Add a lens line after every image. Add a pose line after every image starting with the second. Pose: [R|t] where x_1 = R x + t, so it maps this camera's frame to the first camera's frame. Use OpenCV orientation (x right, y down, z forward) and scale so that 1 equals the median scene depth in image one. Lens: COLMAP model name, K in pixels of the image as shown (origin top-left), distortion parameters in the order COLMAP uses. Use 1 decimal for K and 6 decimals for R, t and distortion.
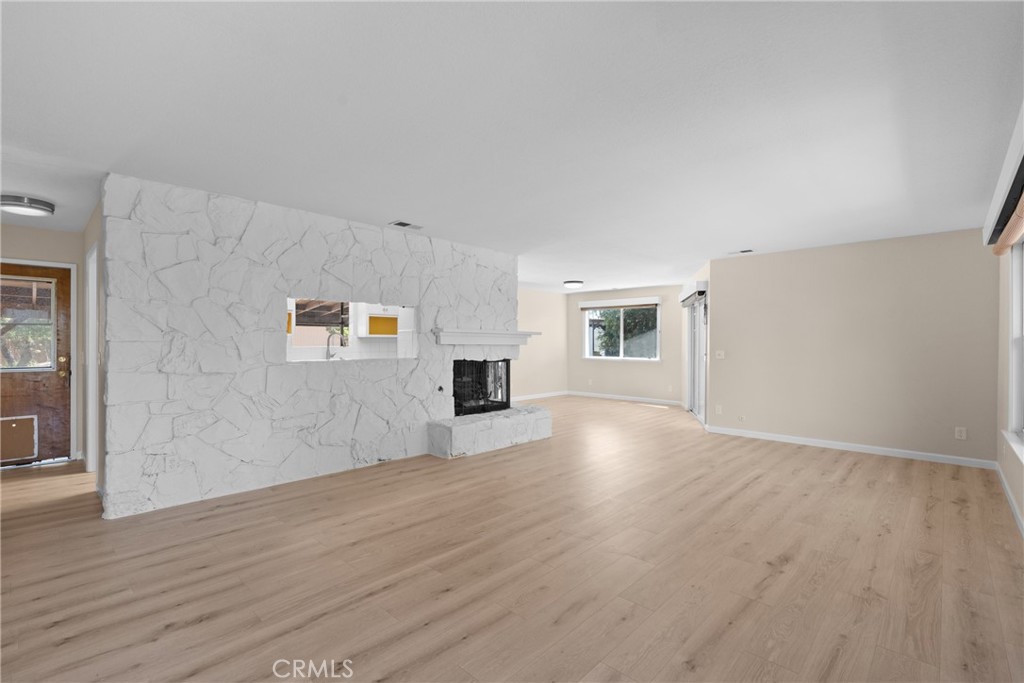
lens RADIAL K [[465.5, 0, 510.9], [0, 465.5, 341.4], [0, 0, 1]] dist [-0.032808, 0.001091]
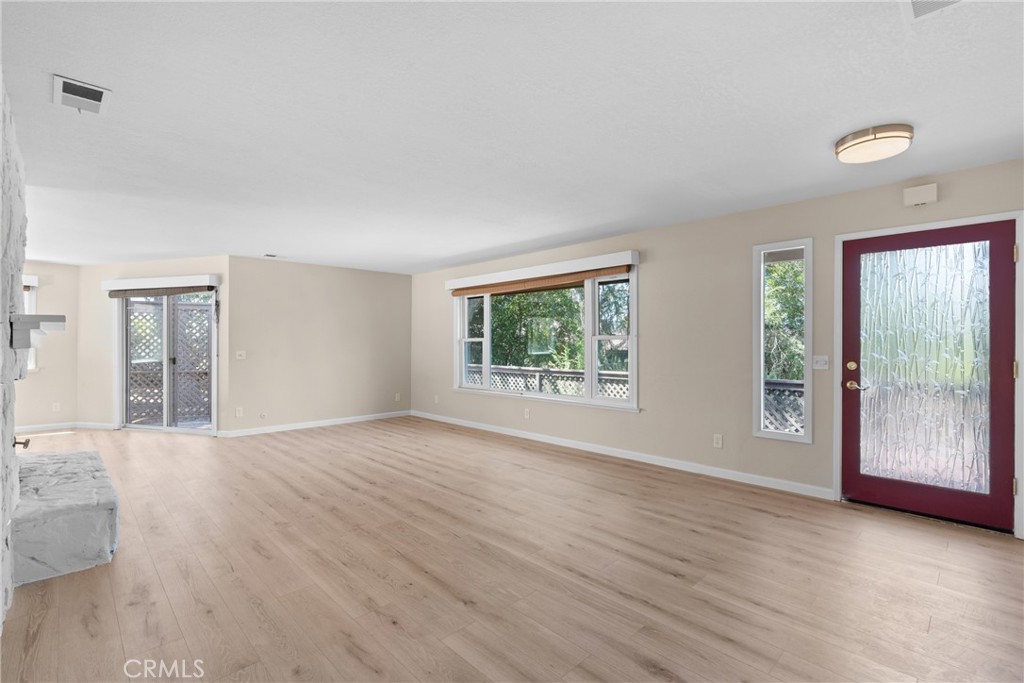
lens RADIAL K [[465.5, 0, 511.1], [0, 465.5, 339.8], [0, 0, 1]] dist [-0.032808, 0.001091]
pose [[0.053013, -0.004590, 0.998583, -1.119094], [0.003761, 0.999983, 0.004397, -0.011665], [-0.998587, 0.003522, 0.053030, 0.886509]]
